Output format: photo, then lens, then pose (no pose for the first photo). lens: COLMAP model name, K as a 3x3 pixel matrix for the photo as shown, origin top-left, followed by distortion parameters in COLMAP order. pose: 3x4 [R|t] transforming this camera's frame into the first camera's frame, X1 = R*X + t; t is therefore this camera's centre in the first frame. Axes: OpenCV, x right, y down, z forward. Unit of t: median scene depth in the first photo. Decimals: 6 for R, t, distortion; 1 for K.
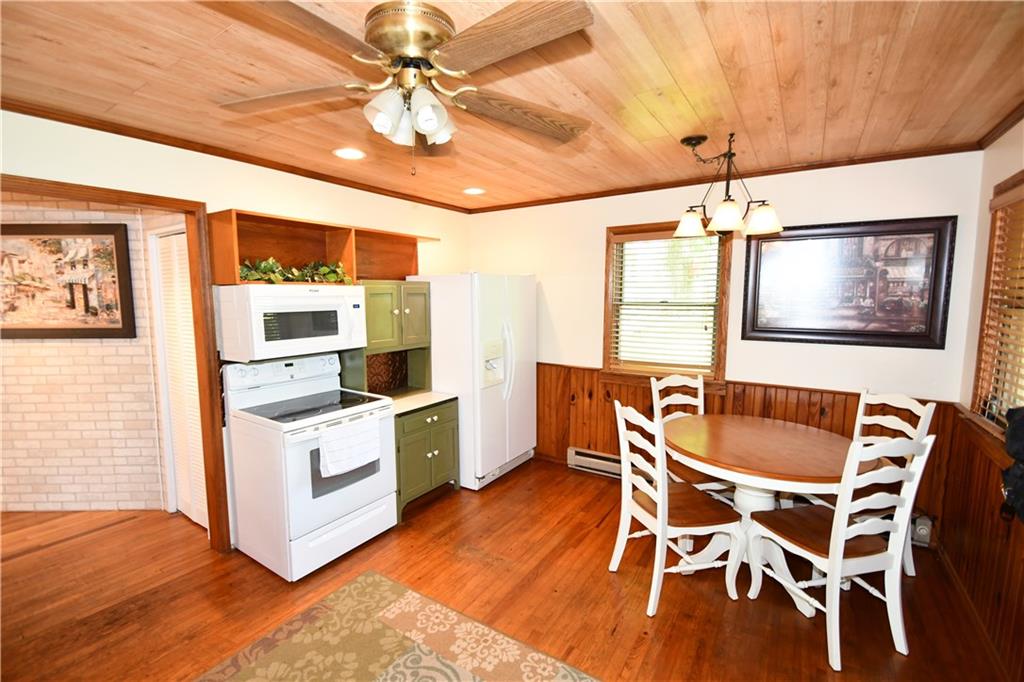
lens RADIAL K [[451.2, 0, 500.8], [0, 451.2, 342.1], [0, 0, 1]] dist [0.015678, -0.017395]
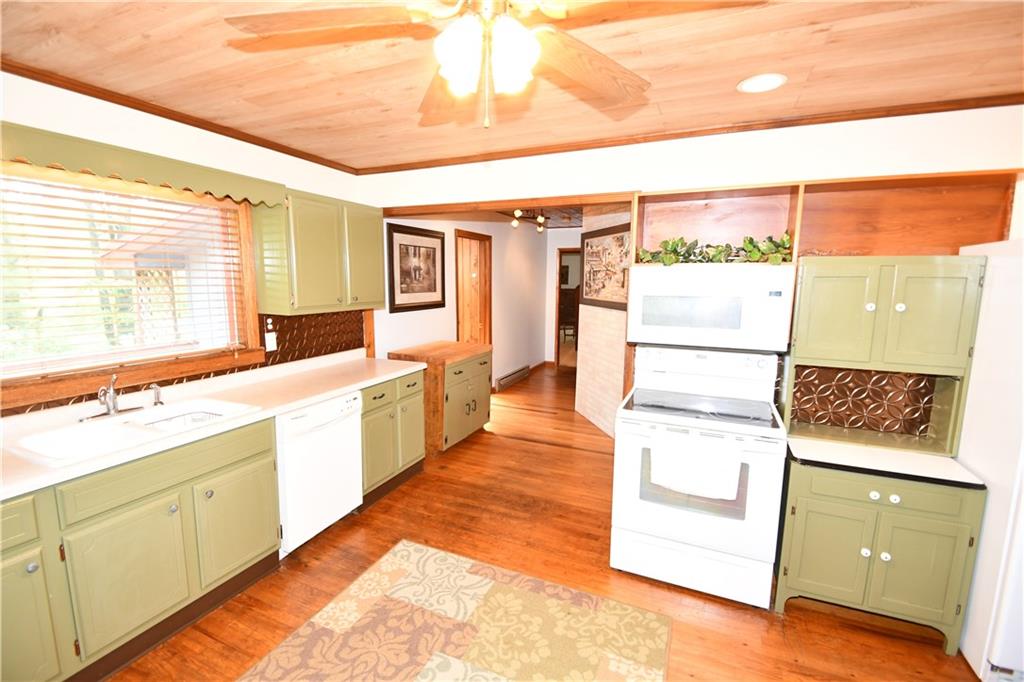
lens RADIAL K [[451.2, 0, 500.8], [0, 451.2, 342.1], [0, 0, 1]] dist [0.015678, -0.017395]
pose [[0.167900, 0.142005, -0.975523, 0.389429], [-0.112667, 0.985850, 0.124117, -0.051253], [0.979345, 0.089070, 0.181523, 0.524019]]
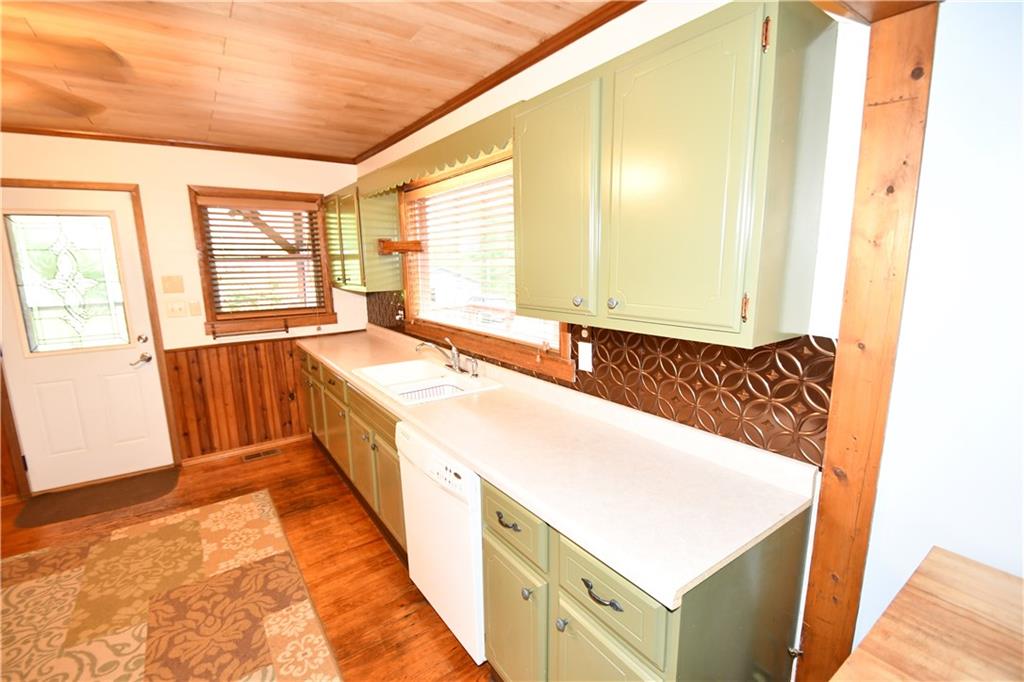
lens RADIAL K [[451.2, 0, 500.8], [0, 451.2, 342.1], [0, 0, 1]] dist [0.015678, -0.017395]
pose [[-0.930520, -0.046345, 0.363298, -0.999522], [0.058157, 0.960677, 0.271510, -0.073703], [-0.361595, 0.273773, -0.891233, 0.862741]]
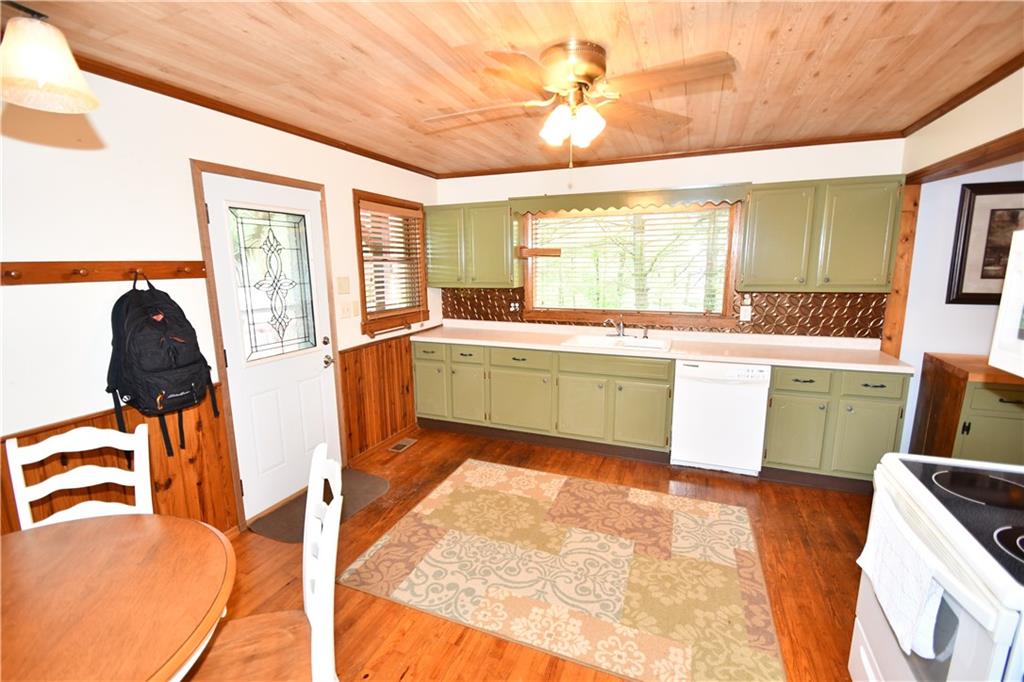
lens RADIAL K [[451.2, 0, 500.8], [0, 451.2, 342.1], [0, 0, 1]] dist [0.015678, -0.017395]
pose [[-0.980833, 0.048828, -0.188632, 0.170489], [-0.004762, 0.961795, 0.273728, -0.137931], [0.194791, 0.269380, -0.943128, 1.370595]]
